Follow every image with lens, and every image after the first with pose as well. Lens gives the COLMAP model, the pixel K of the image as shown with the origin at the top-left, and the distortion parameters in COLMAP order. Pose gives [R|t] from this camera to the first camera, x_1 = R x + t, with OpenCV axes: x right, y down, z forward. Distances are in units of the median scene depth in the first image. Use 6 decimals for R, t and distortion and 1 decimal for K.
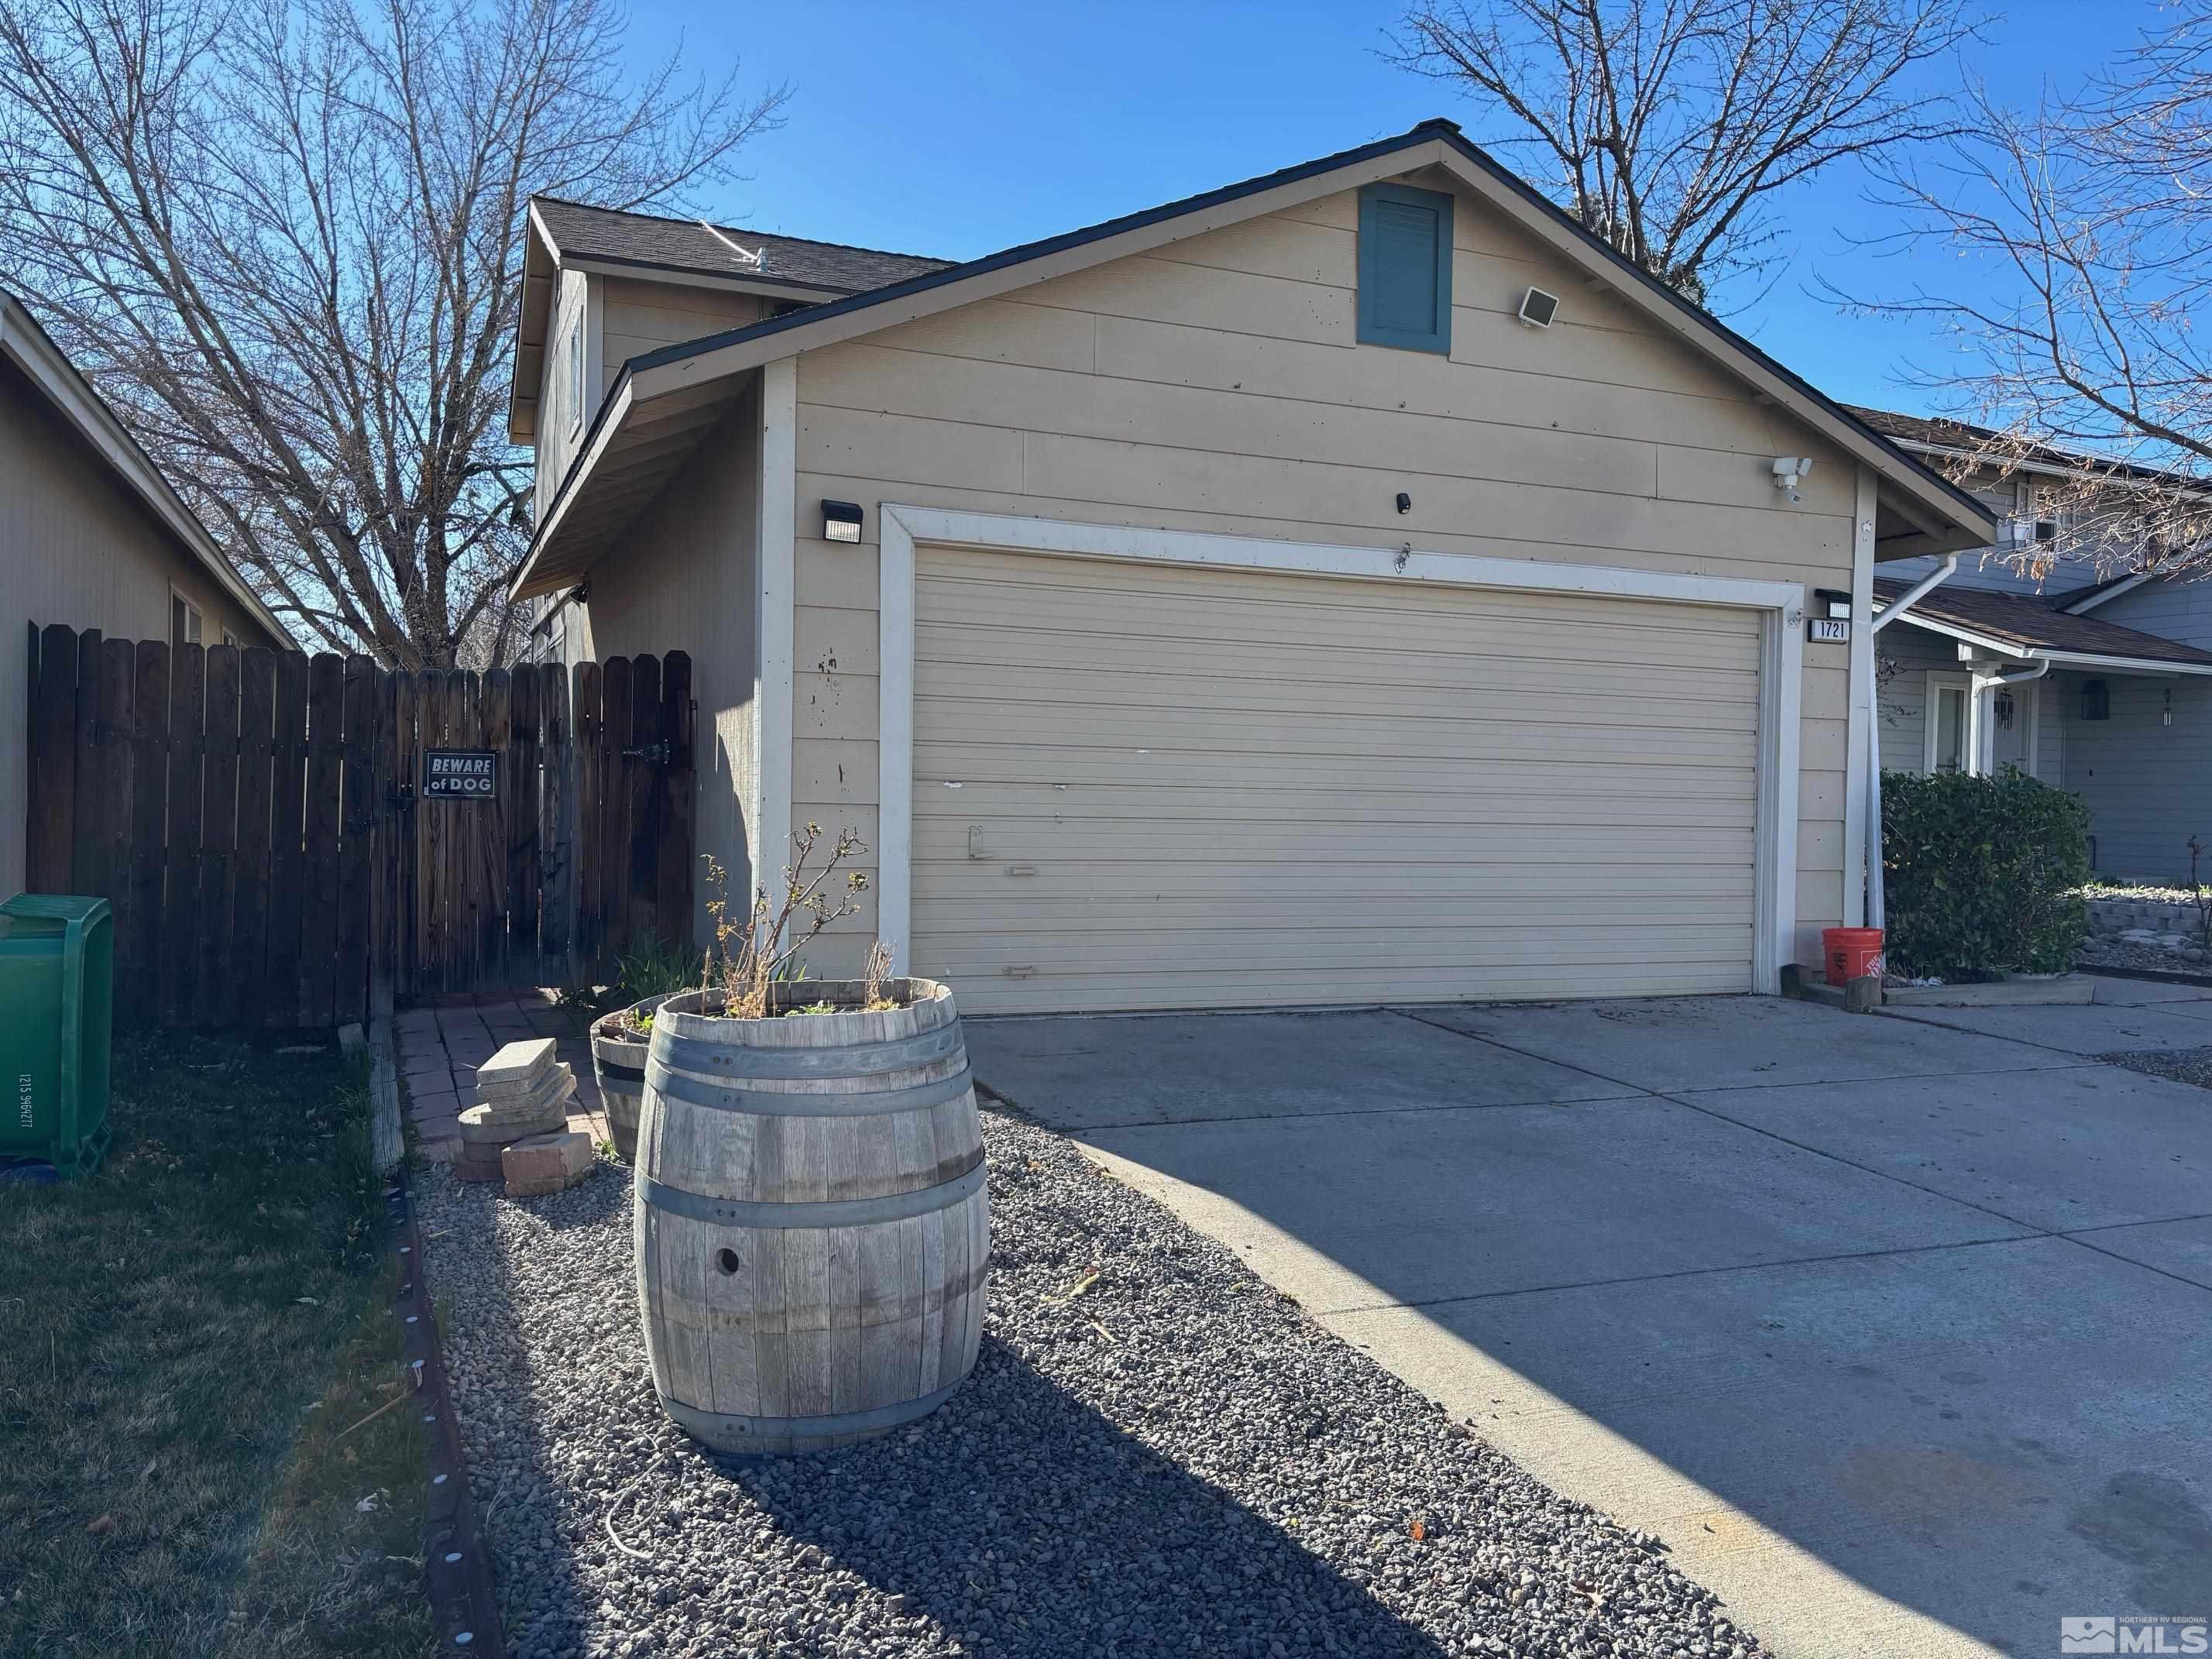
lens RADIAL K [[1660.2, 0, 1116.4], [0, 1660.2, 826.3], [0, 0, 1]] dist [0.056555, -0.070696]
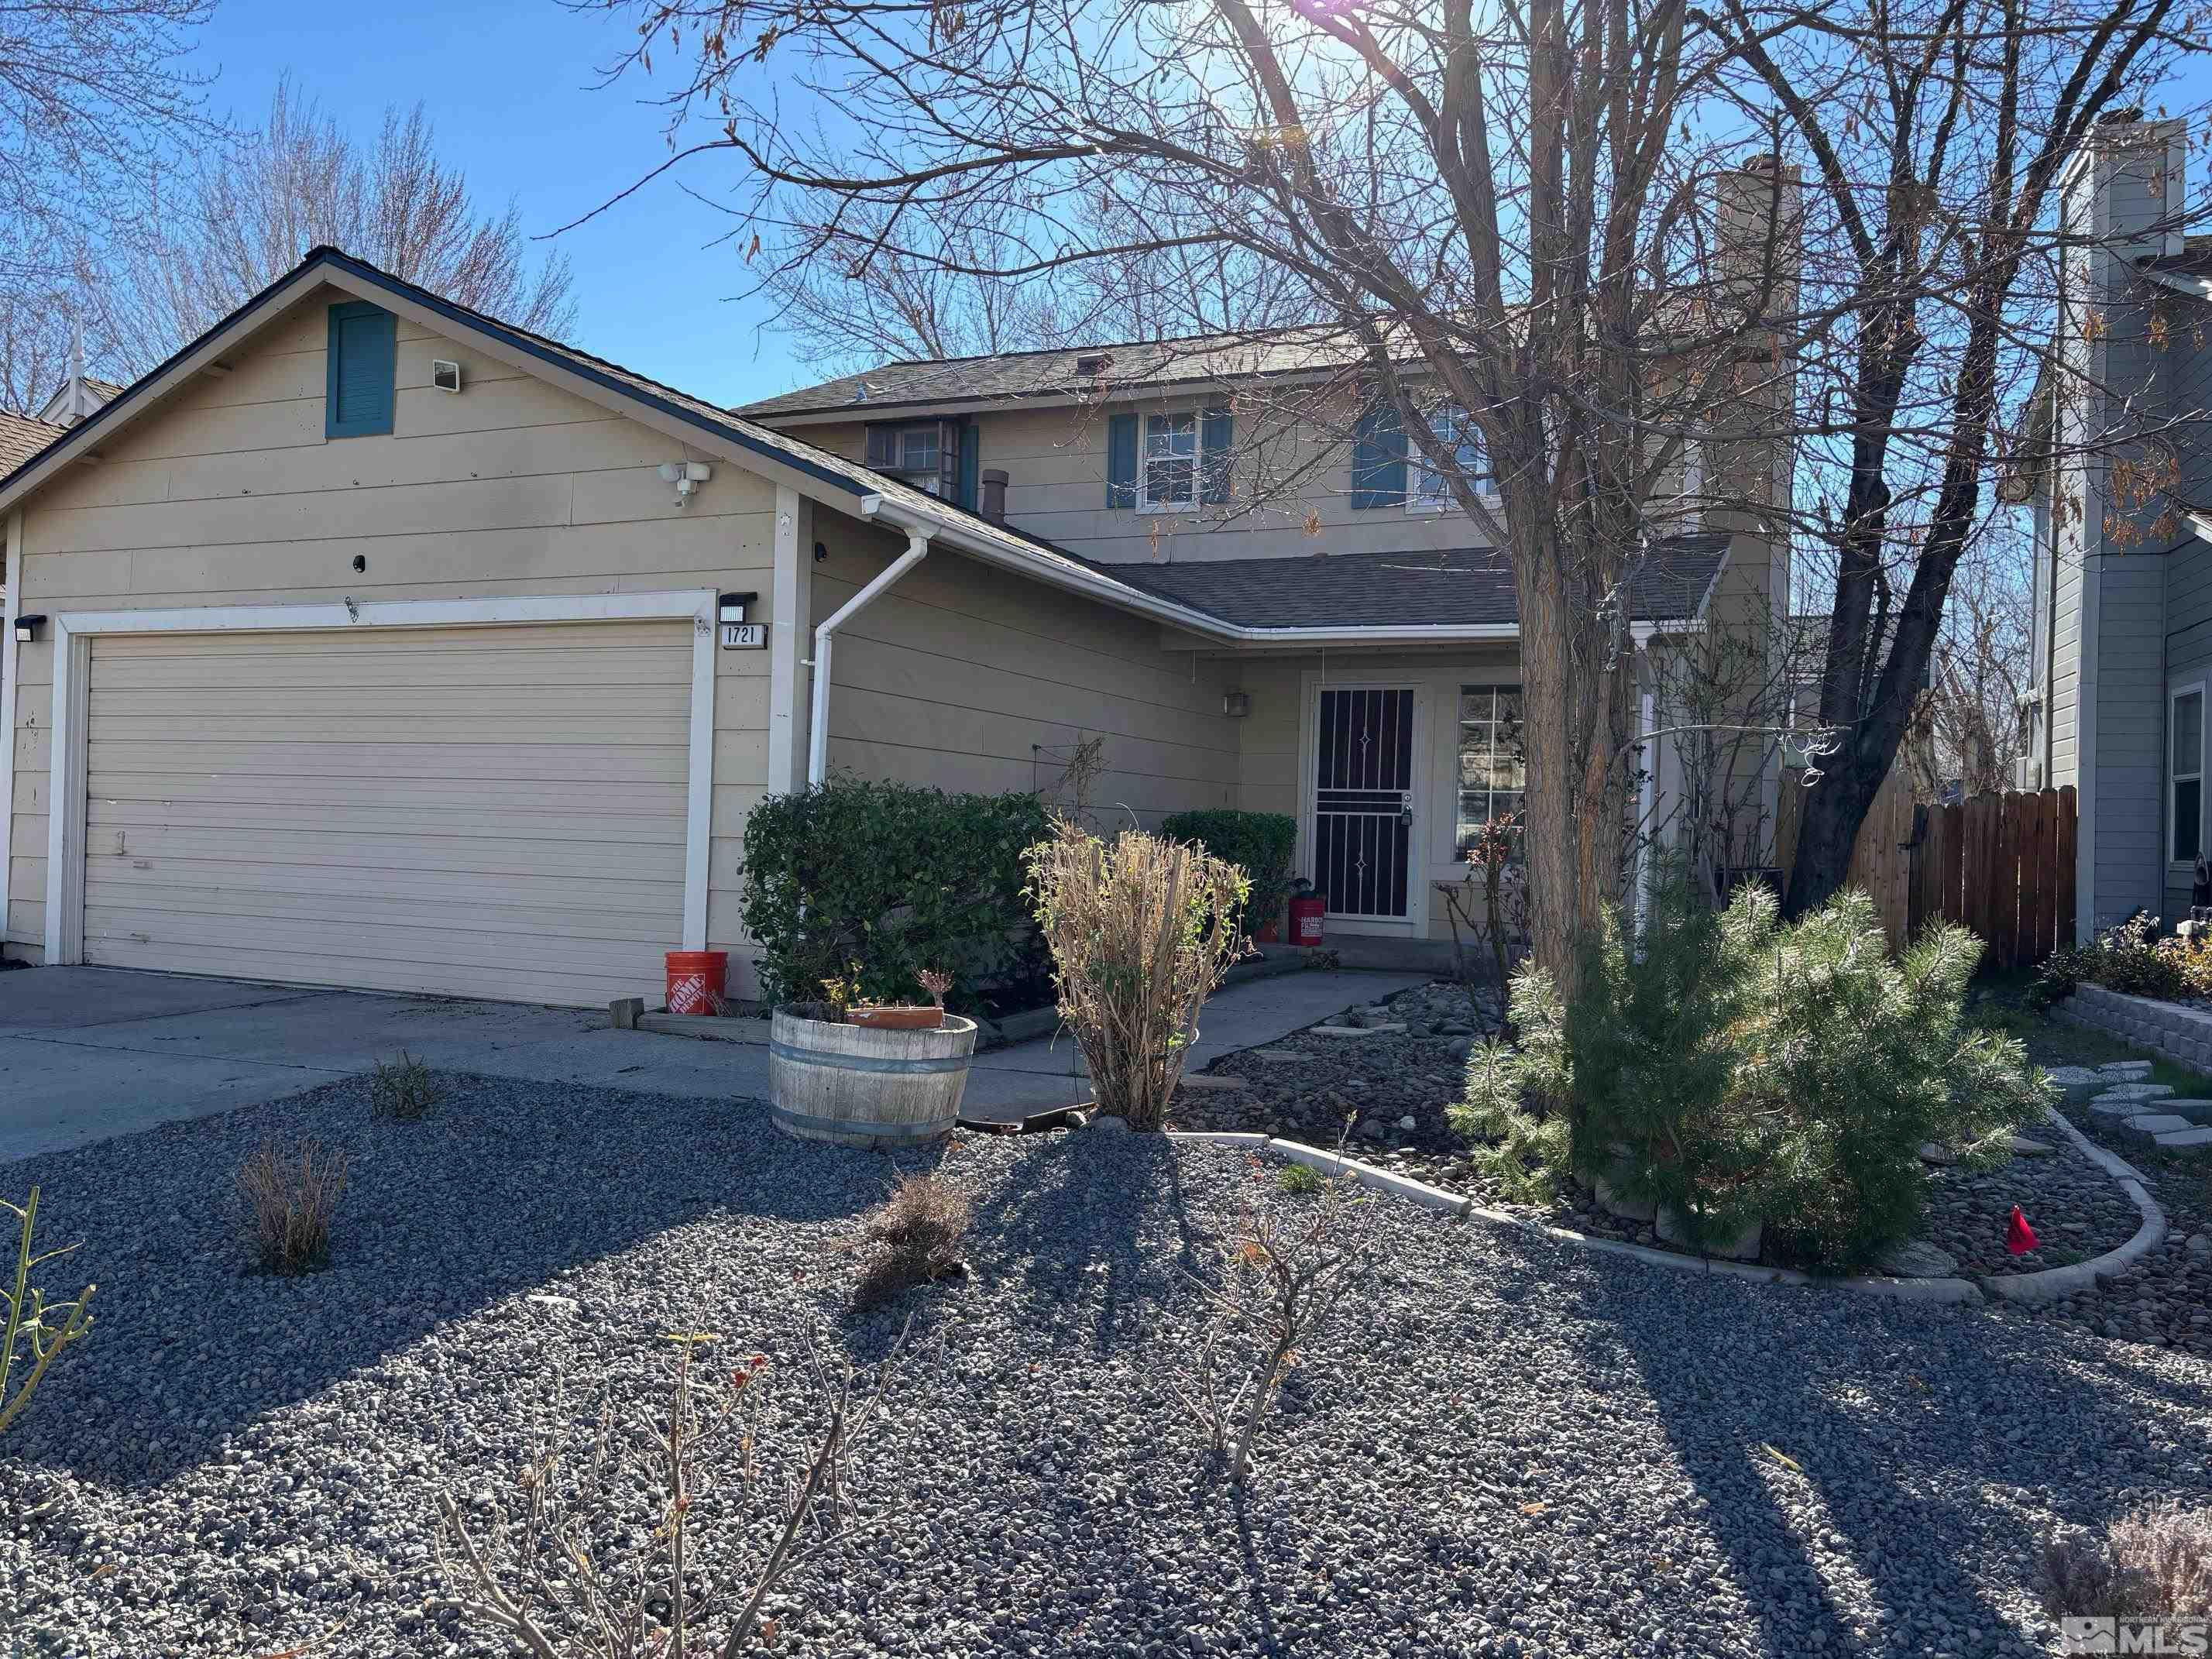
lens RADIAL K [[1660.2, 0, 1116.4], [0, 1660.2, 826.3], [0, 0, 1]] dist [0.056555, -0.070696]
pose [[0.692048, -0.005997, -0.721826, 1.397187], [-0.028698, 0.998946, -0.035813, 0.020116], [0.721281, 0.045500, 0.691147, 0.568632]]
